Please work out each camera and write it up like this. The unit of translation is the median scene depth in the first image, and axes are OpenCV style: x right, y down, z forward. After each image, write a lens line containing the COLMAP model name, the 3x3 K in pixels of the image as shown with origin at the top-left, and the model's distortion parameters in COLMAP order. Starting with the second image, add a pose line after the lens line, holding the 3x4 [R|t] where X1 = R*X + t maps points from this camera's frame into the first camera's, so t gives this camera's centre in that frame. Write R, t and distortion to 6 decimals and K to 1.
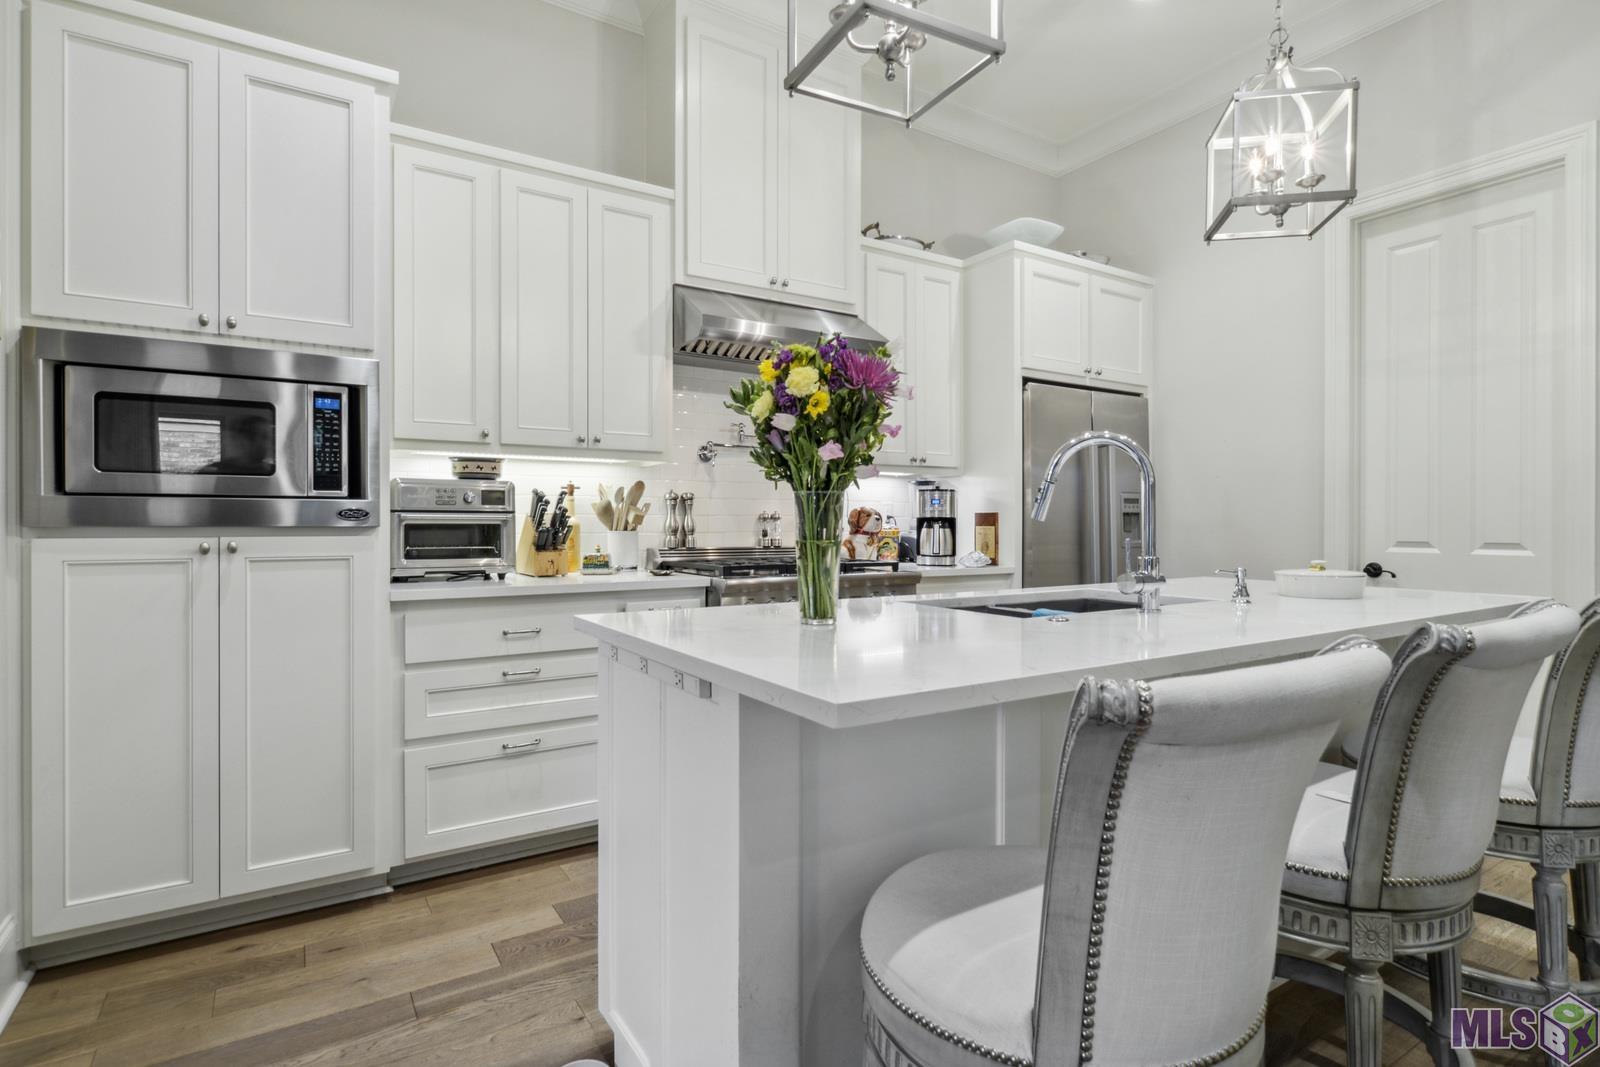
lens RADIAL K [[813.4, 0, 800.6], [0, 813.4, 526.4], [0, 0, 1]] dist [-0.003541, -0.001154]
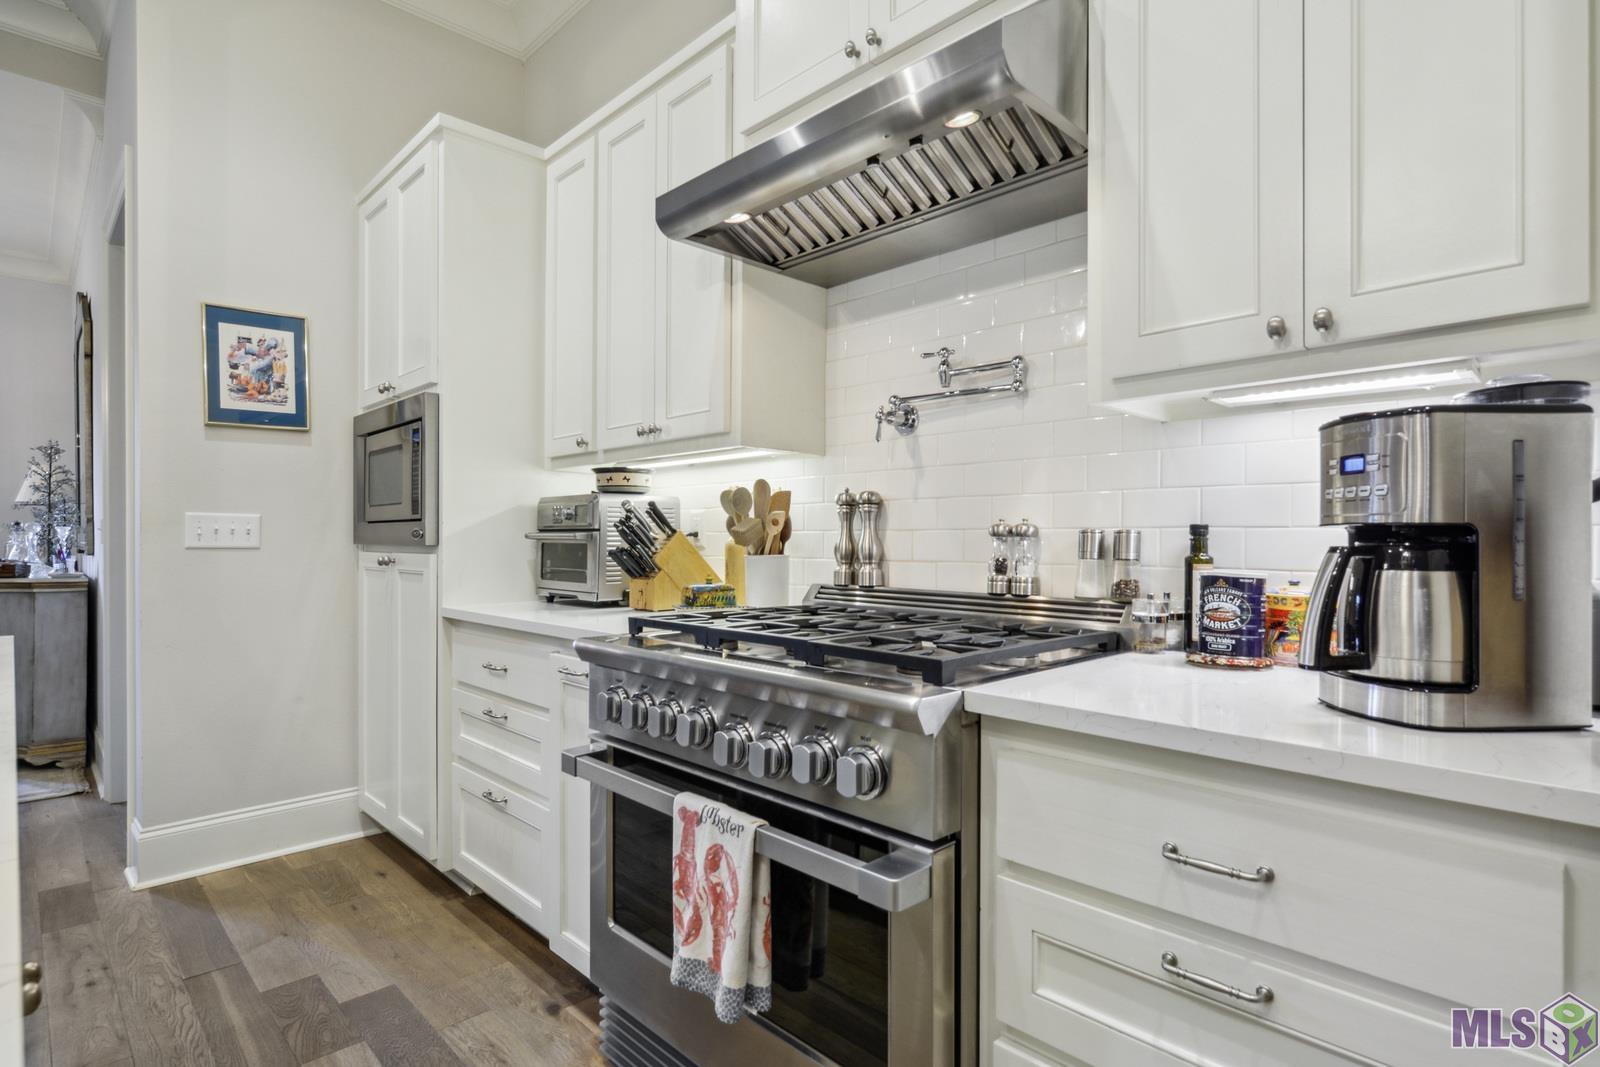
lens RADIAL K [[813.4, 0, 798.1], [0, 813.4, 535.7], [0, 0, 1]] dist [-0.003541, -0.001154]
pose [[0.203550, -0.002564, -0.979061, 0.513215], [-0.007165, 0.999966, -0.004108, -0.008189], [0.979038, 0.007851, 0.203525, 1.019784]]
